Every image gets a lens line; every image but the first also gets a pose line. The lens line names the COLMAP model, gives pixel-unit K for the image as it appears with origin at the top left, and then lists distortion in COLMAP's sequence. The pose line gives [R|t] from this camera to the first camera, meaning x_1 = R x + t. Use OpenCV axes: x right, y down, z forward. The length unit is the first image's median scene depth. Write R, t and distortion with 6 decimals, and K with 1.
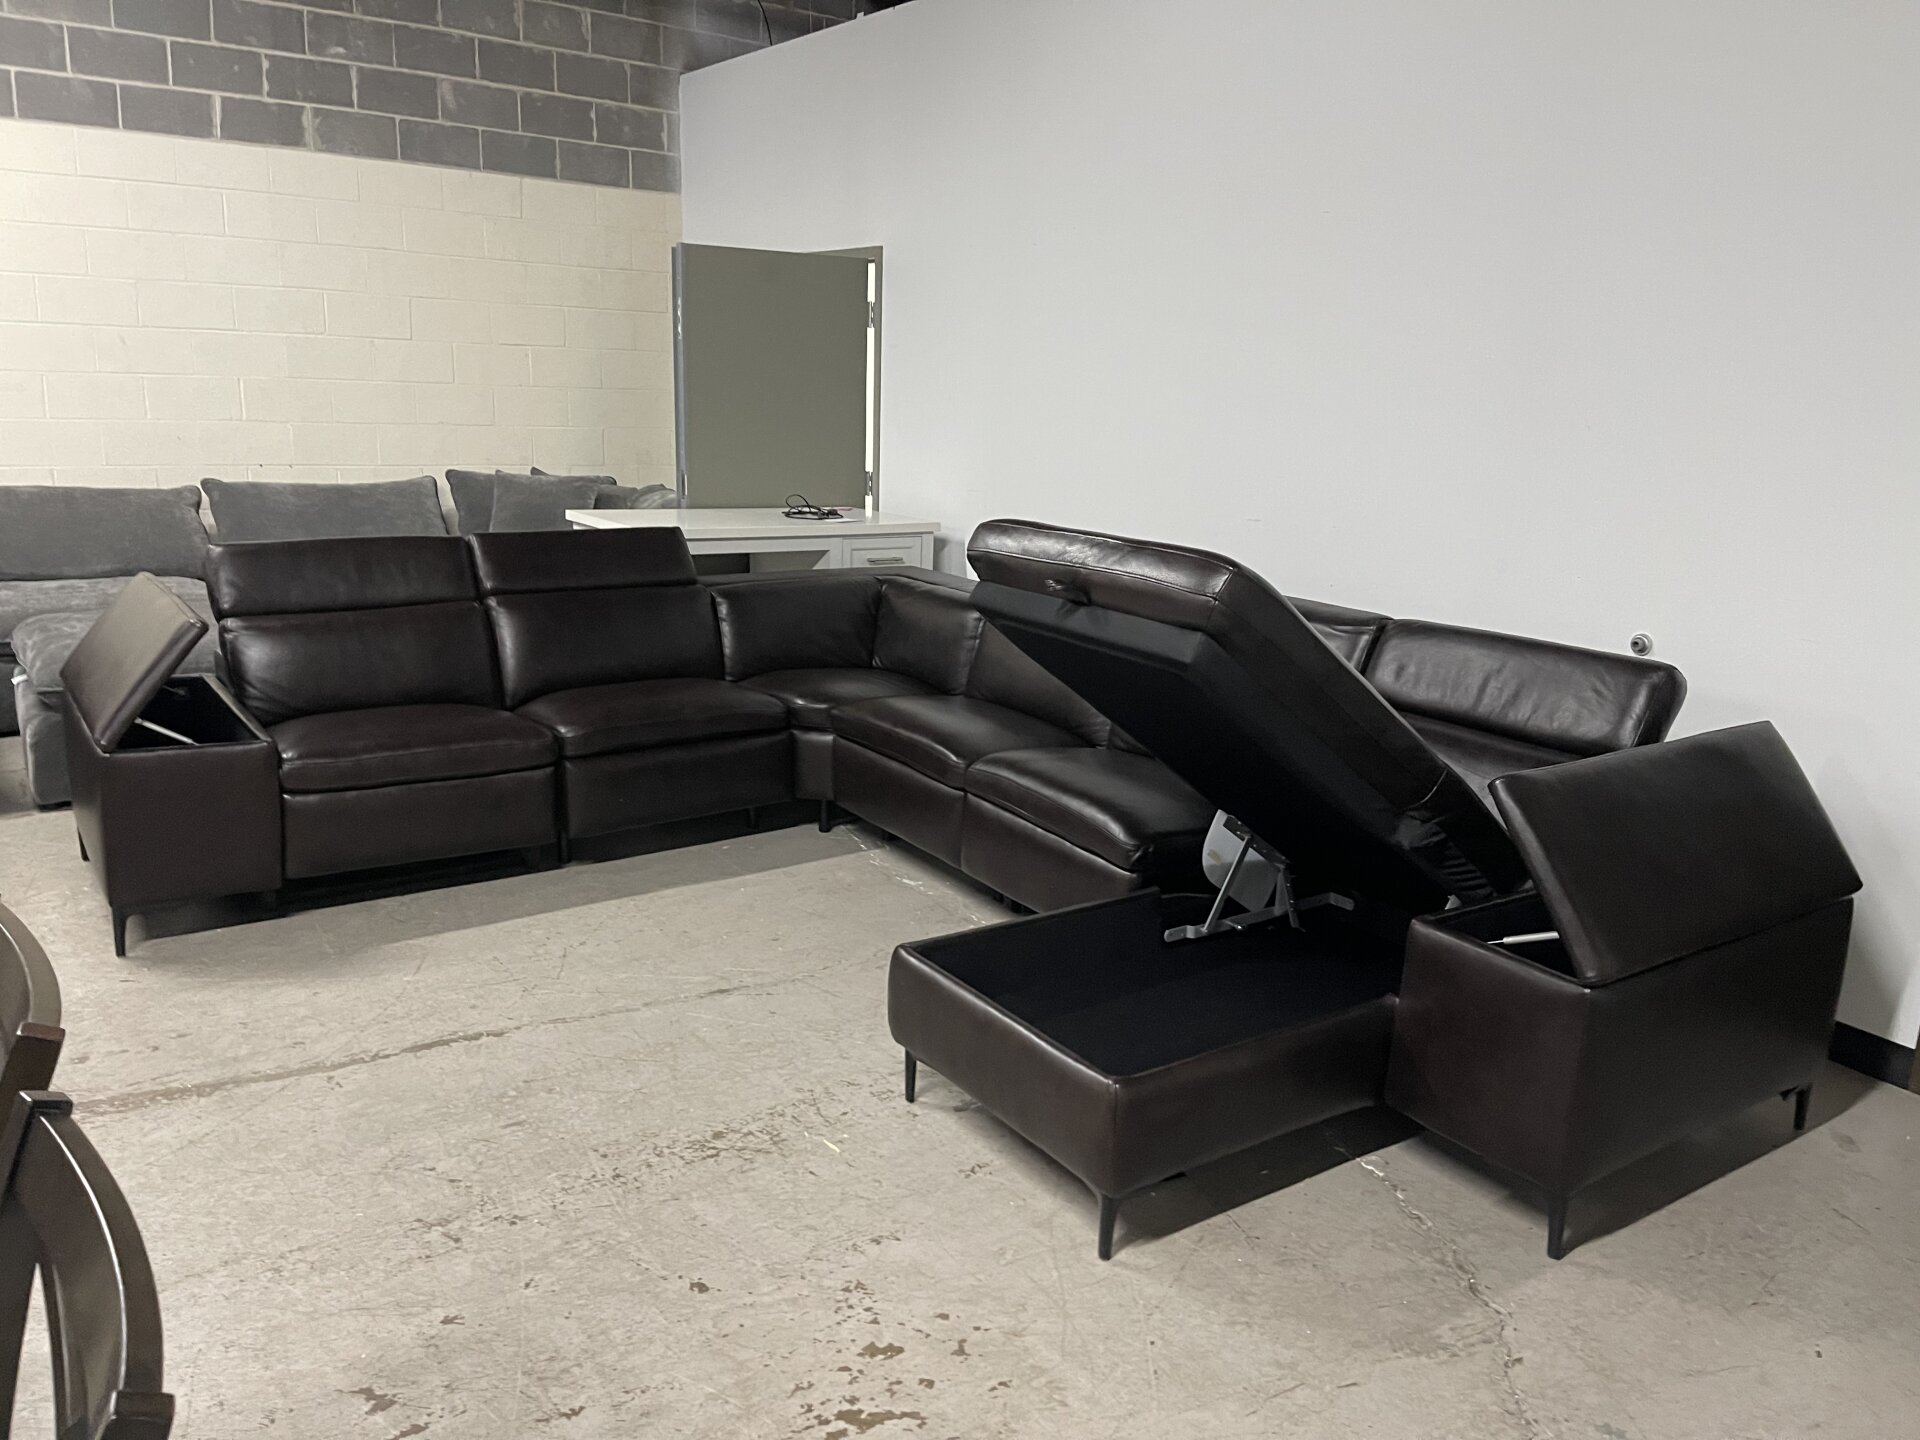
lens RADIAL K [[1442.5, 0, 971.3], [0, 1442.5, 715.8], [0, 0, 1]] dist [0.063858, -0.077150]
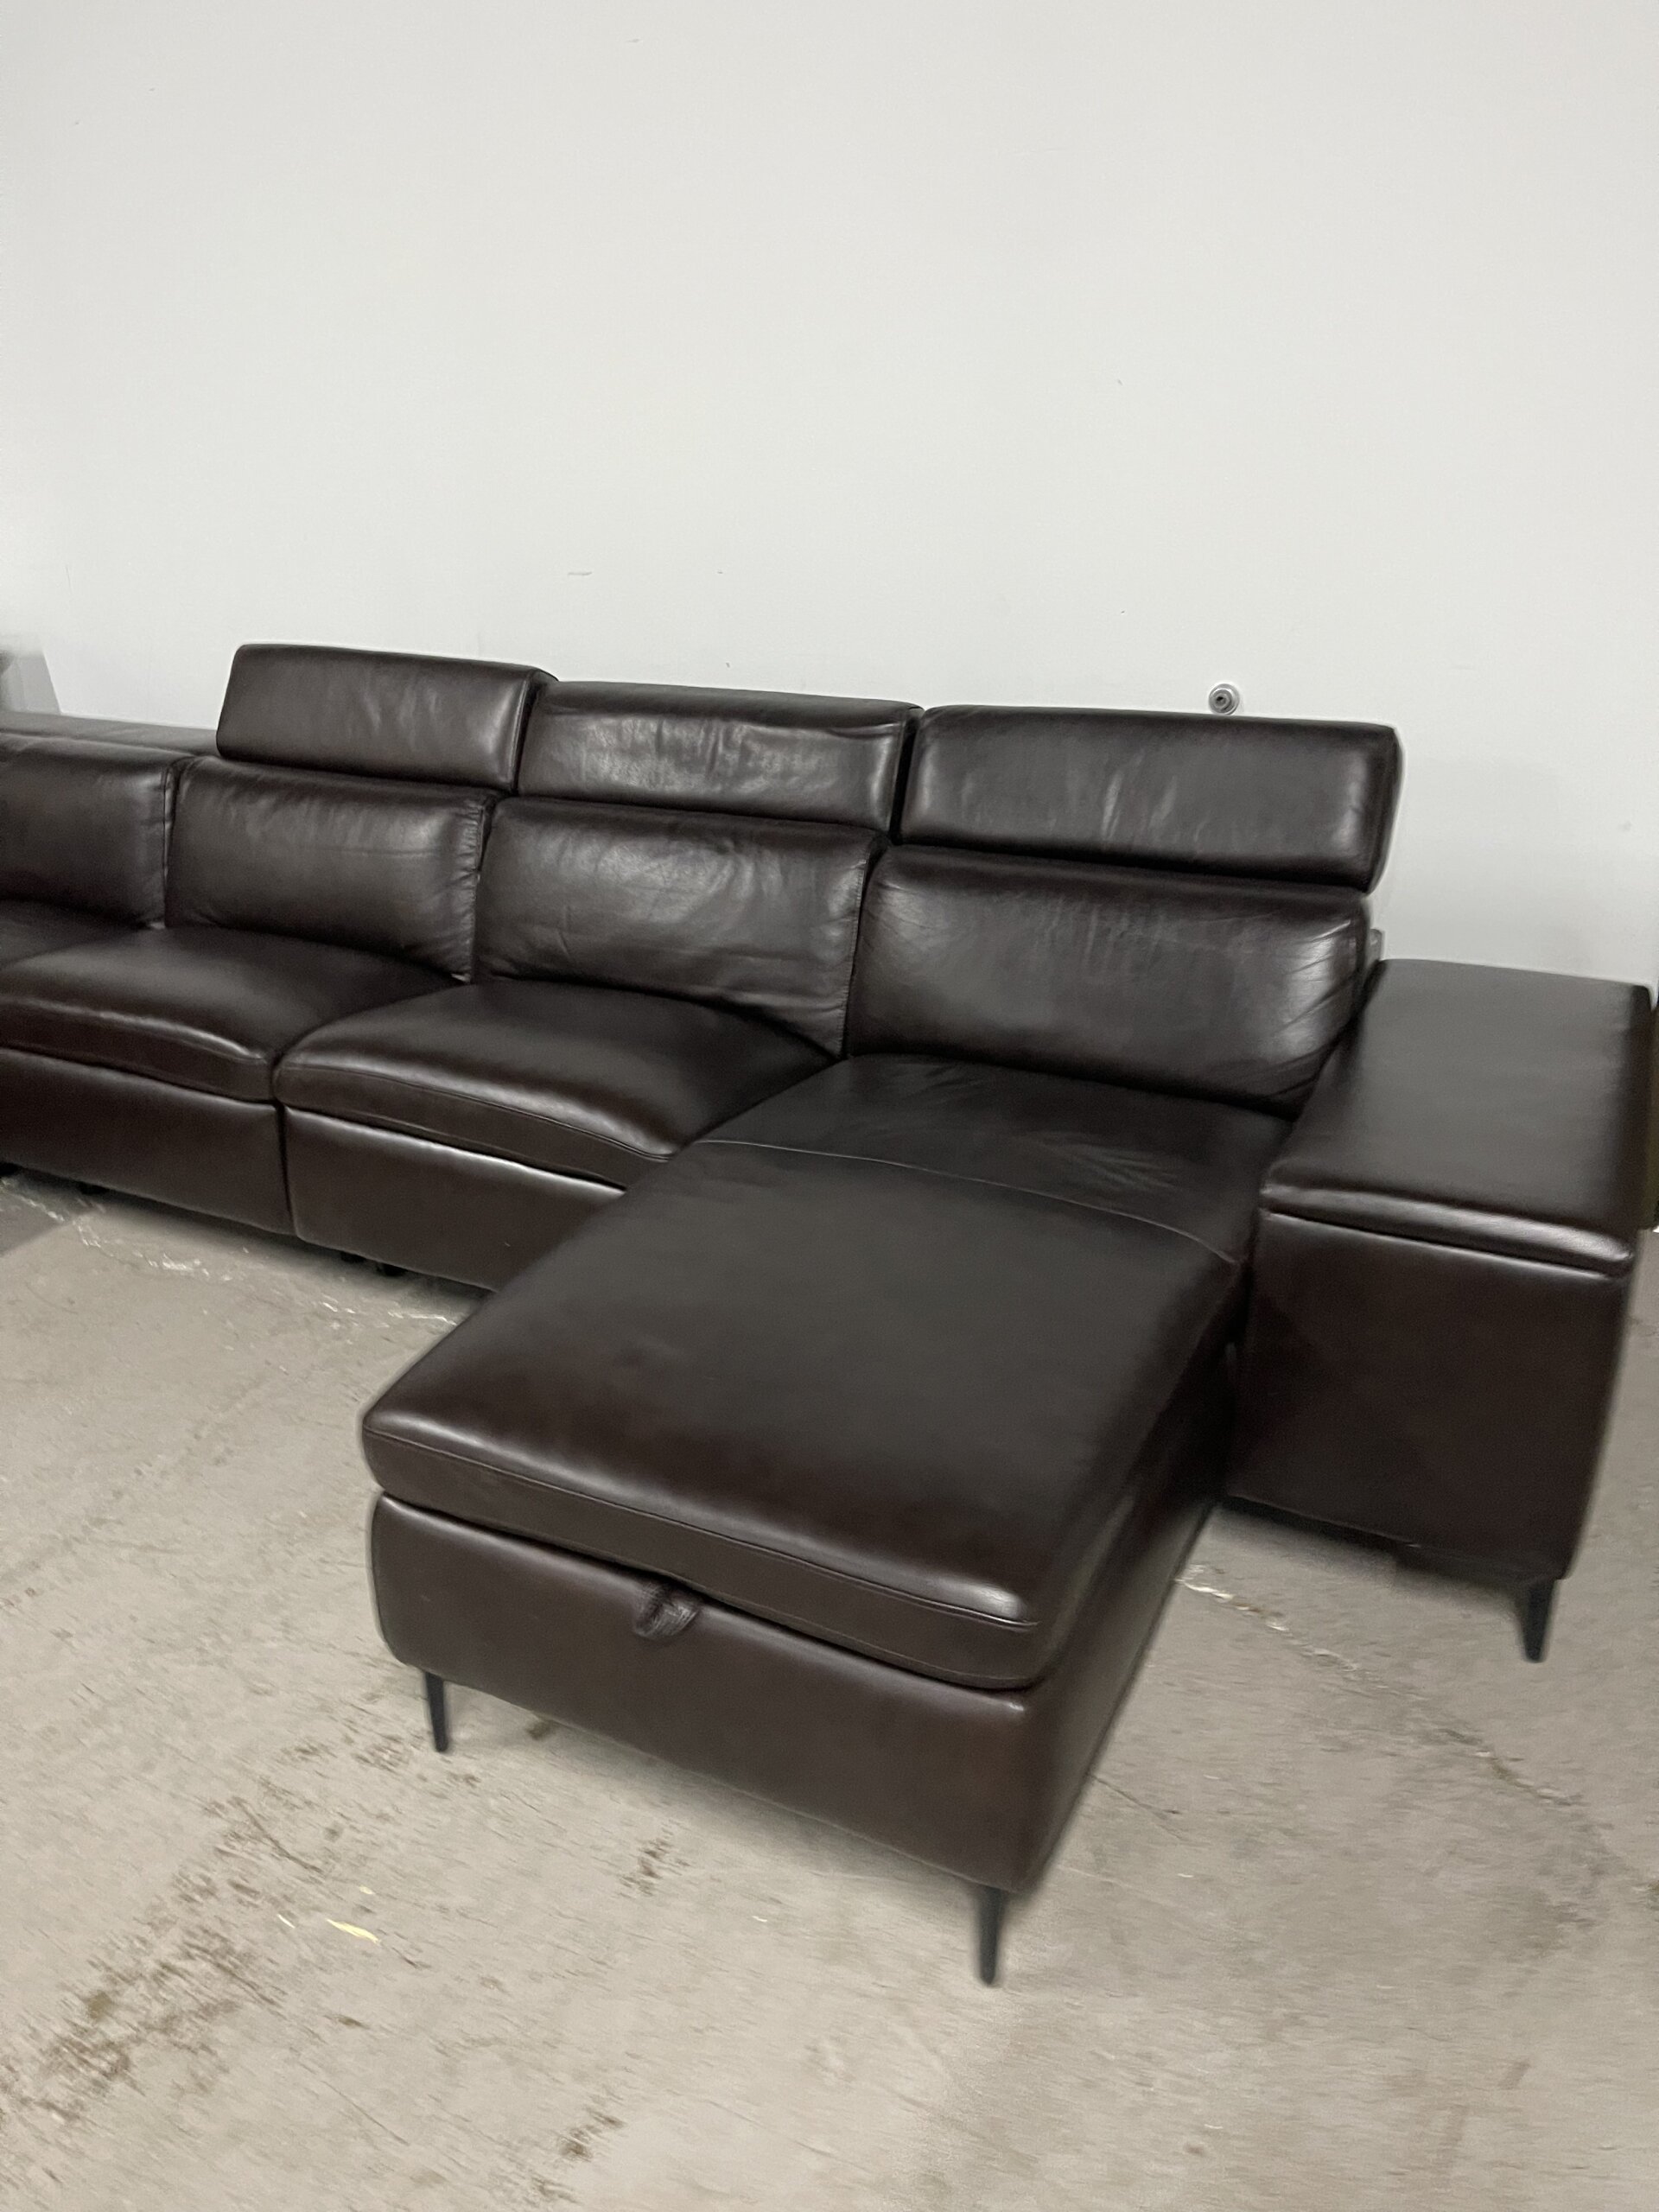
lens RADIAL K [[1661.9, 0, 792.3], [0, 1661.9, 1100.5], [0, 0, 1]] dist [0.063858, -0.077150]
pose [[0.879341, -0.223210, 0.420638, -0.093163], [0.152090, 0.968717, 0.196103, -0.042722], [-0.451251, -0.108467, 0.885781, 0.299325]]
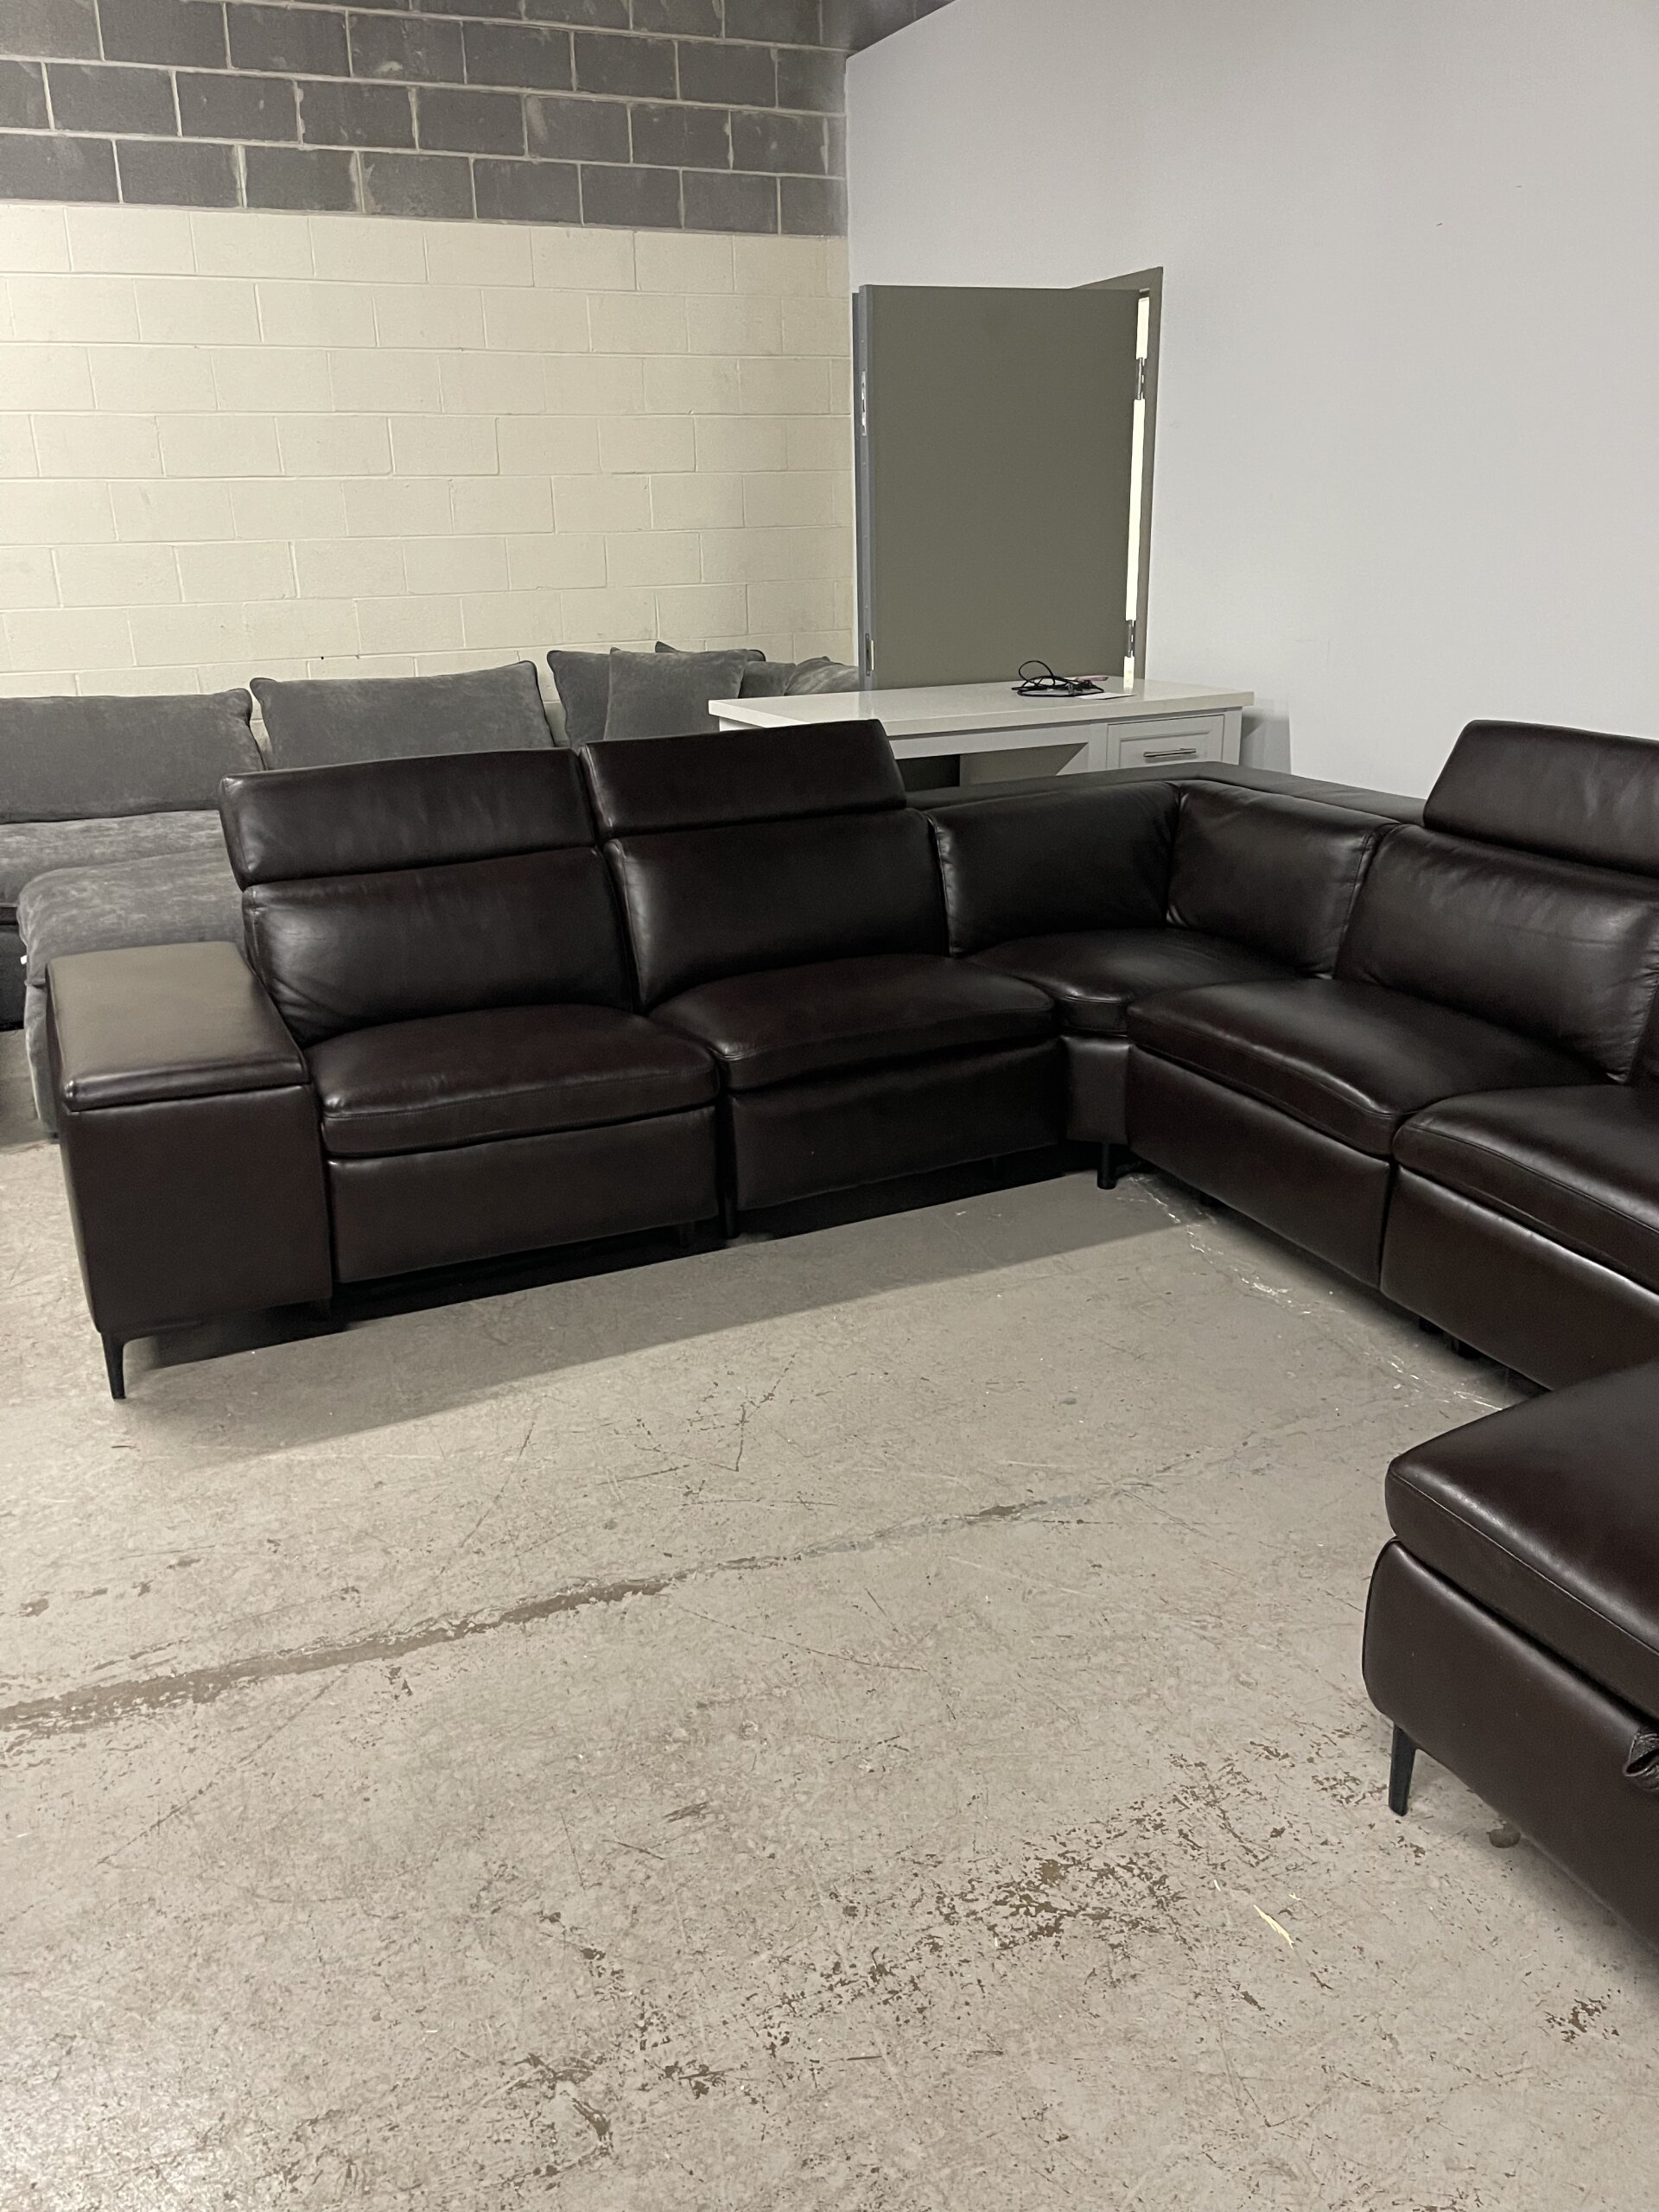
lens RADIAL K [[1661.9, 0, 792.3], [0, 1661.9, 1100.5], [0, 0, 1]] dist [0.063858, -0.077150]
pose [[0.978010, 0.006217, -0.208463, -0.092204], [0.015722, 0.994513, 0.103423, -0.042217], [0.207963, -0.104426, 0.972547, 0.264547]]
